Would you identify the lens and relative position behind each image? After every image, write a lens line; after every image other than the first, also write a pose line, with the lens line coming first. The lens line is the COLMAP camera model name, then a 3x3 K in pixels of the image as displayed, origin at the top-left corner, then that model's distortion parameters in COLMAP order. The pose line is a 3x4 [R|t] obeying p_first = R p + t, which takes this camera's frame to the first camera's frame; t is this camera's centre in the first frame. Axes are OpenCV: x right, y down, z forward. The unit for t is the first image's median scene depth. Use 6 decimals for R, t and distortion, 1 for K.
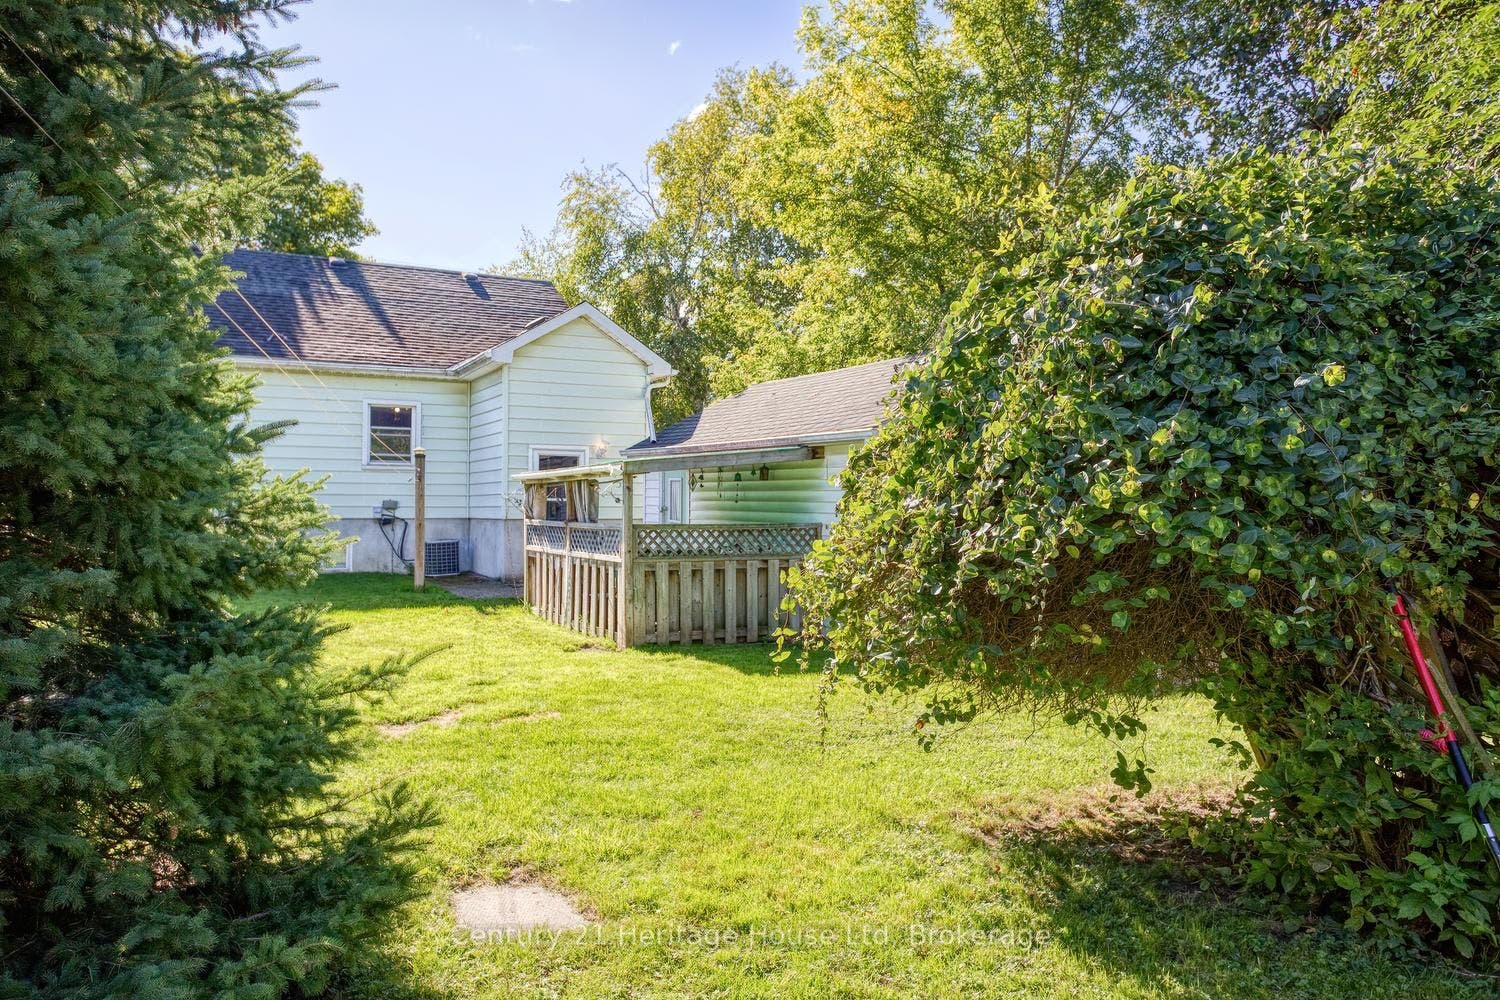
lens RADIAL K [[1112.7, 0, 744.2], [0, 1112.7, 508.9], [0, 0, 1]] dist [0.072729, 0.001176]
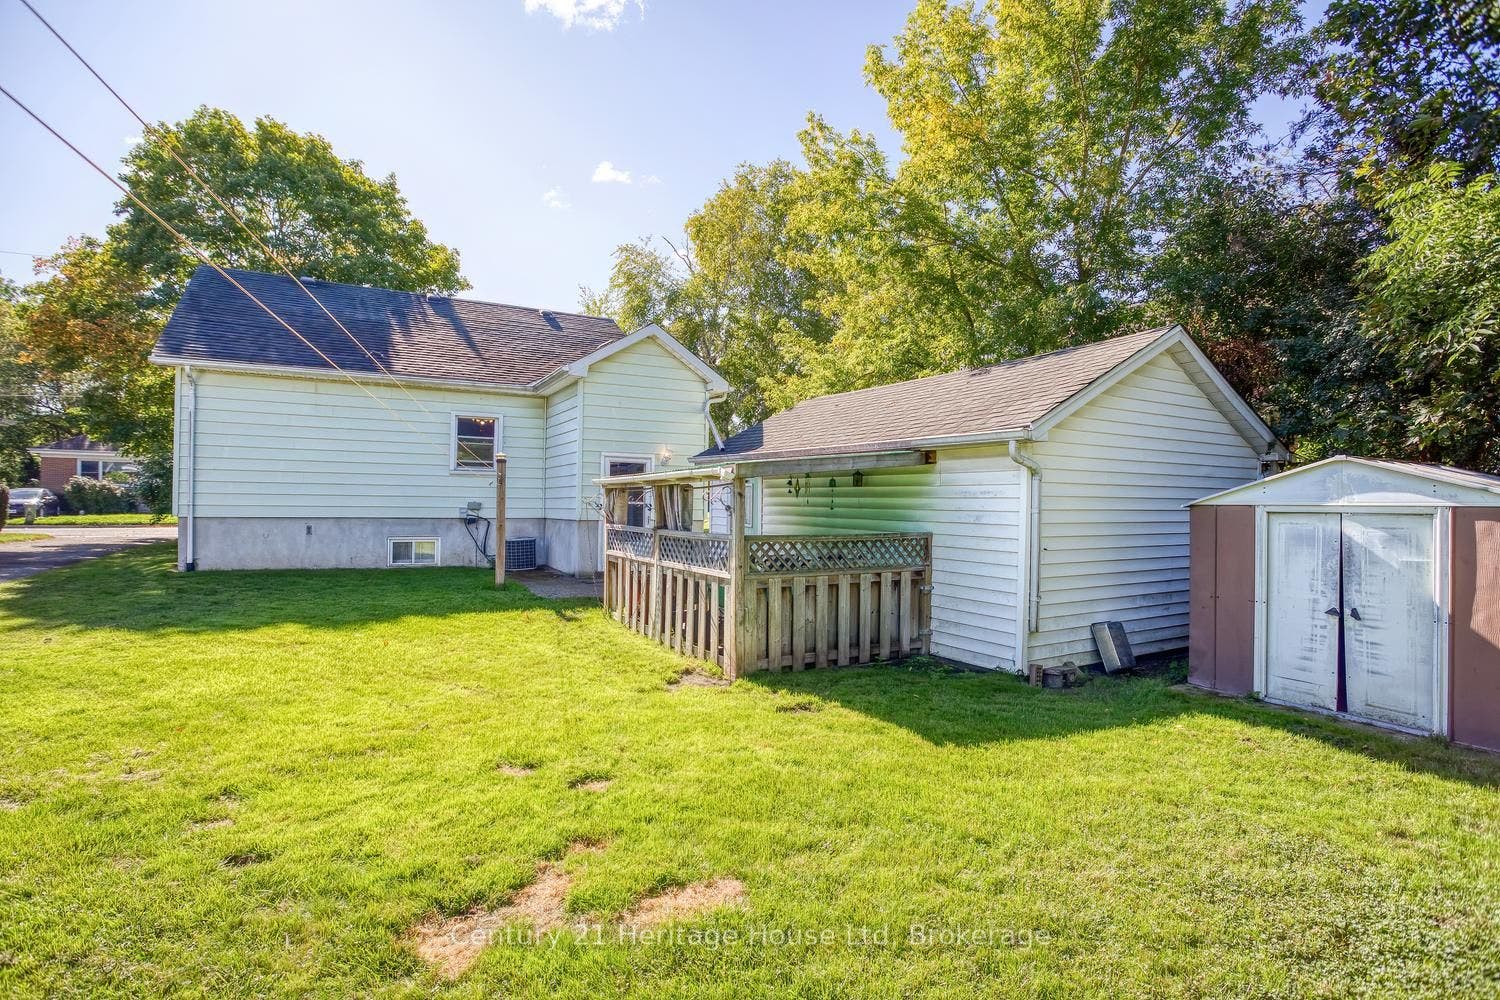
lens RADIAL K [[752.0, 0, 750.0], [0, 752.0, 500.0], [0, 0, 1]] dist [-0.002357, -0.000140]
pose [[0.999284, 0.005780, 0.037381, -0.078448], [-0.005521, 0.999960, -0.007043, -0.006757], [-0.037420, 0.006831, 0.999276, 0.272101]]
